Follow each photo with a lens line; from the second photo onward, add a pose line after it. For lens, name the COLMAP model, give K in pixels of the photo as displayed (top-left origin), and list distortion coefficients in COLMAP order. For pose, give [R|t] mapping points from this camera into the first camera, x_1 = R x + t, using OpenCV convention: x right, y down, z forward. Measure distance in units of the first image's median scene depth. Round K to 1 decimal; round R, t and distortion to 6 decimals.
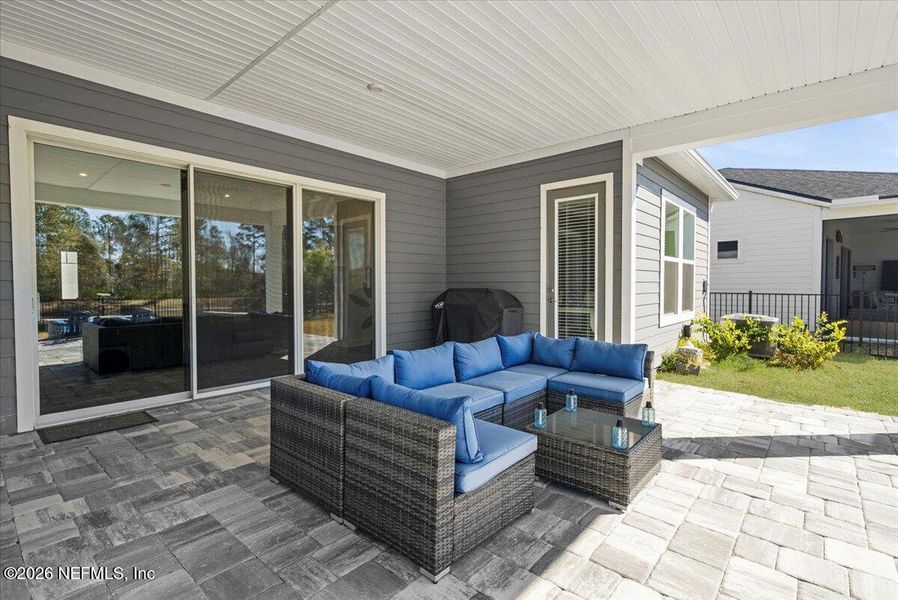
lens RADIAL K [[425.6, 0, 464.5], [0, 425.6, 300.1], [0, 0, 1]] dist [0.001245, 0.000649]
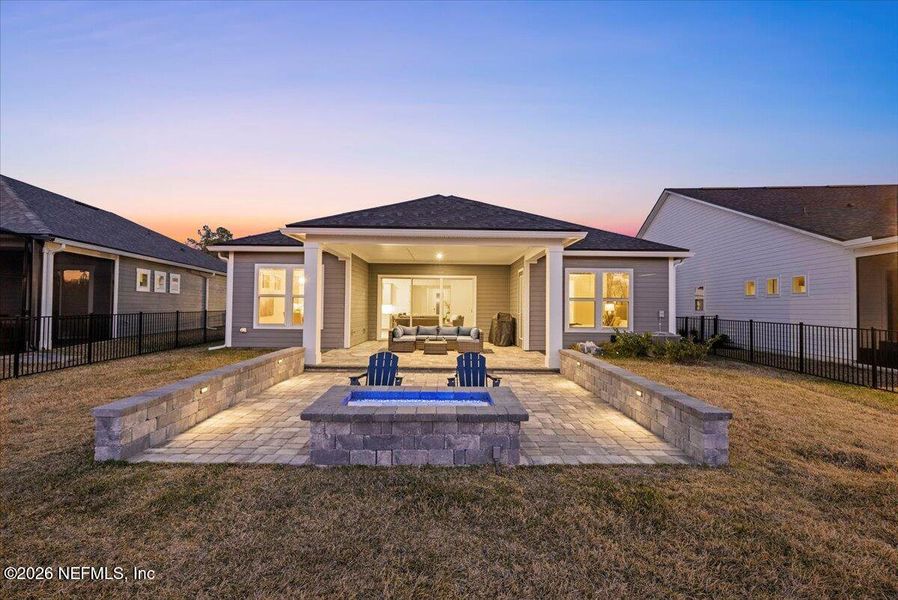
lens RADIAL K [[425.6, 0, 463.5], [0, 425.6, 299.1], [0, 0, 1]] dist [0.001245, 0.000649]
pose [[0.670850, -0.003772, -0.741583, 1.032133], [-0.040867, 0.998279, -0.042047, 0.004873], [0.740466, 0.058514, 0.669542, -0.490284]]
